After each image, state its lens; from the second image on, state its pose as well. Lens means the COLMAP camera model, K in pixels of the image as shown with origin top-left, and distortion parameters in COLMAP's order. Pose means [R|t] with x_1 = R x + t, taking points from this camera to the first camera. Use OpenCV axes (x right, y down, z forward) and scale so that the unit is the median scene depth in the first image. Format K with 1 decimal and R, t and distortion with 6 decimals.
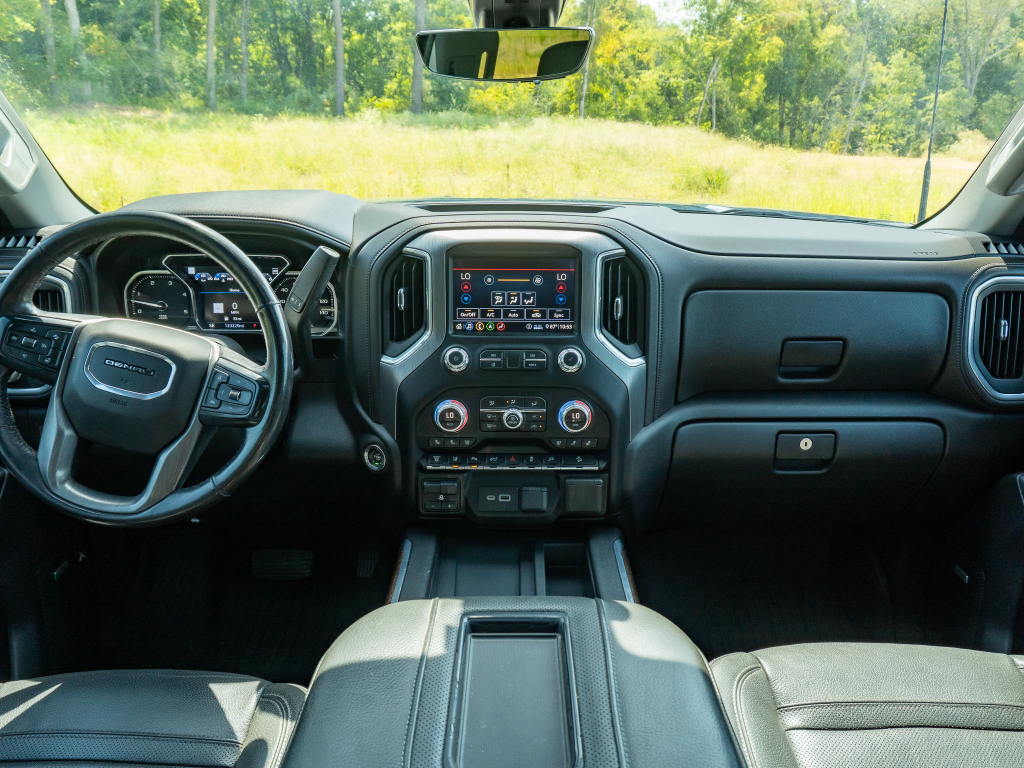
lens RADIAL K [[773.9, 0, 518.0], [0, 773.9, 385.3], [0, 0, 1]] dist [-0.023705, 0.007067]
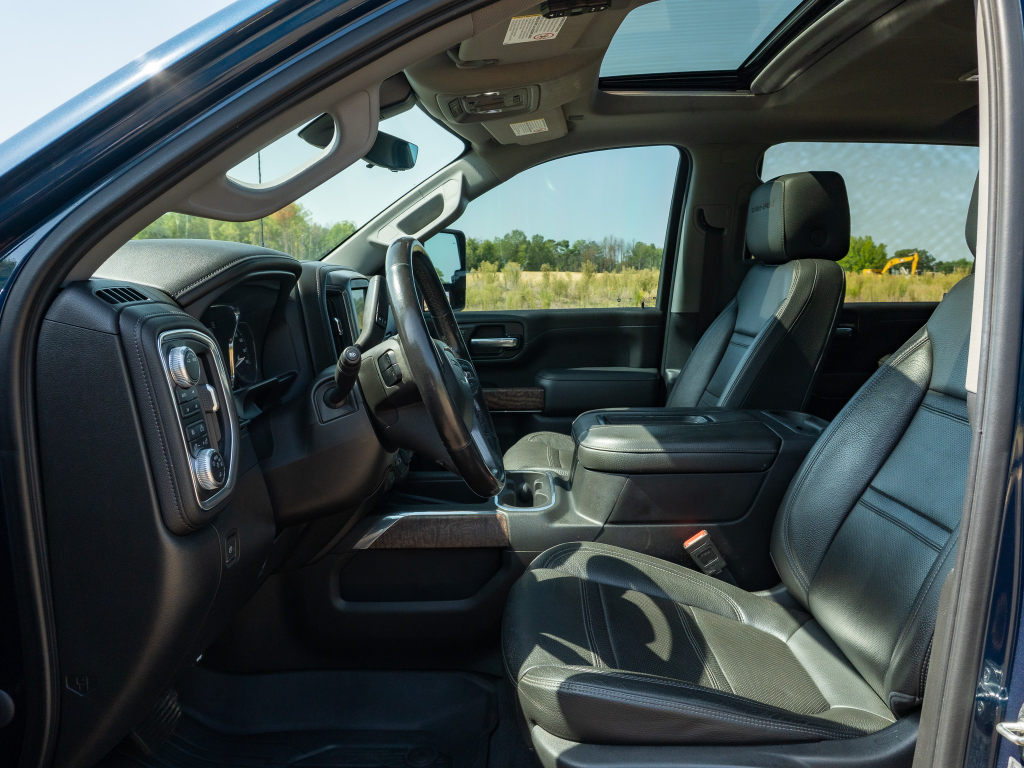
lens RADIAL K [[794.3, 0, 512.0], [0, 794.3, 384.0], [0, 0, 1]] dist [-0.034951, 0.006105]
pose [[0.017058, -0.146096, 0.989123, -1.390290], [0.314084, 0.939974, 0.133420, -0.106089], [-0.949242, 0.308392, 0.061920, 0.692099]]
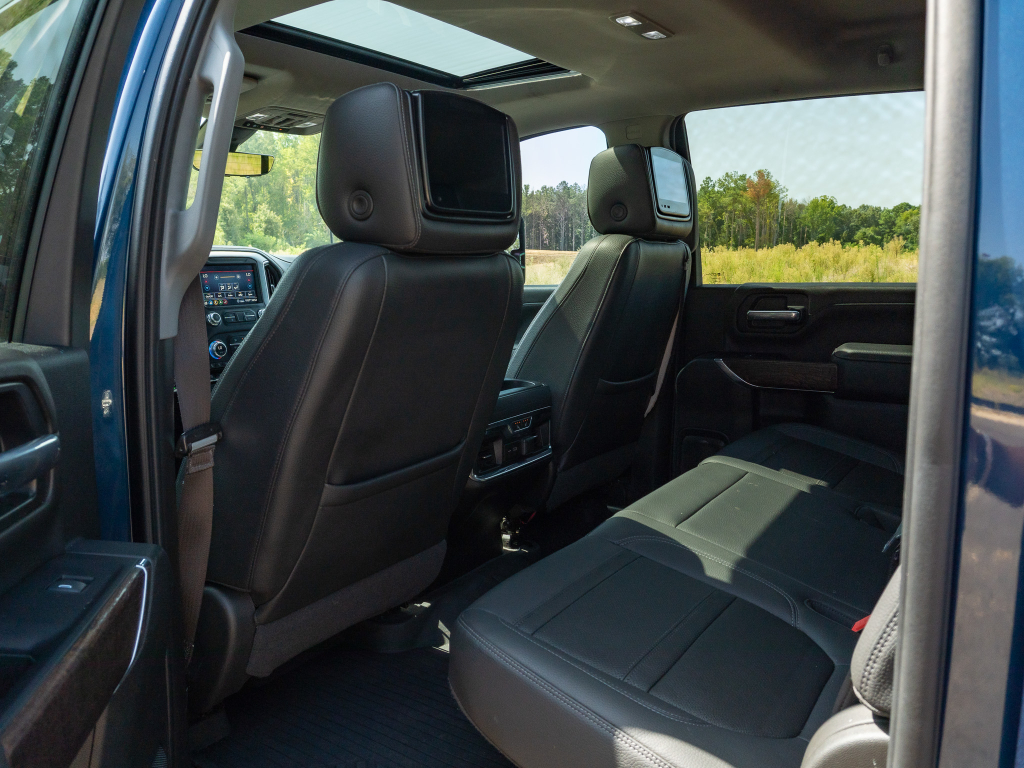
lens RADIAL K [[794.3, 0, 512.0], [0, 794.3, 384.0], [0, 0, 1]] dist [-0.034951, 0.006105]
pose [[0.565906, -0.145896, 0.811458, -1.201852], [0.270258, 0.962665, -0.015394, 0.329207], [-0.778916, 0.228015, 0.584208, -0.603477]]
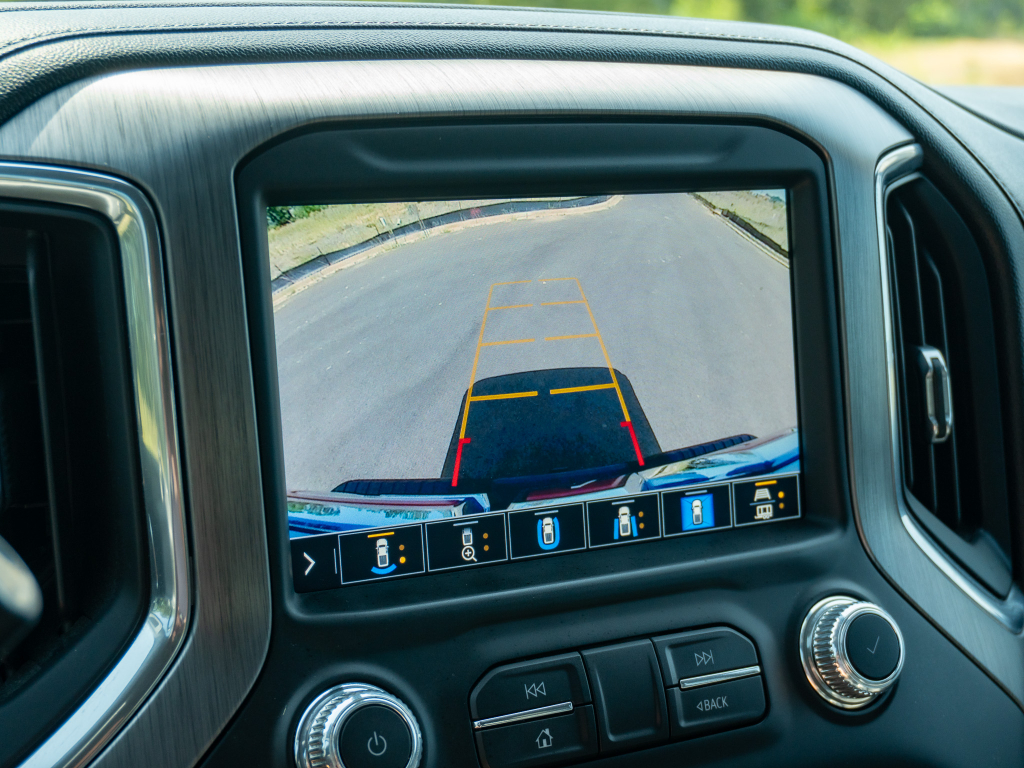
lens RADIAL K [[1703.8, 0, 512.7], [0, 1703.8, 403.2], [0, 0, 1]] dist [0.003449, 0.027730]
pose [[0.879710, -0.093460, 0.466236, -0.222295], [0.150031, 0.984965, -0.085642, -0.071843], [-0.451222, 0.145290, 0.880505, 0.605668]]
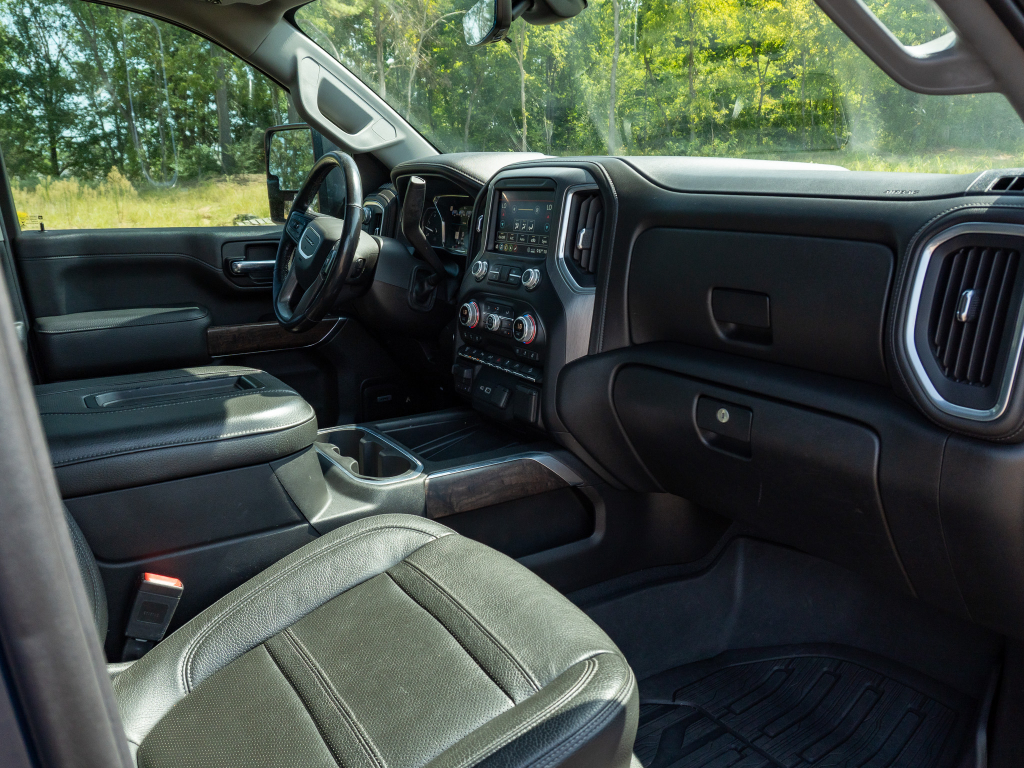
lens RADIAL K [[794.3, 0, 512.0], [0, 794.3, 384.0], [0, 0, 1]] dist [-0.034951, 0.006105]
pose [[0.537678, 0.195391, -0.820198, 1.017126], [-0.247872, 0.966422, 0.067734, 0.044340], [0.805892, 0.166885, 0.568056, 0.333521]]
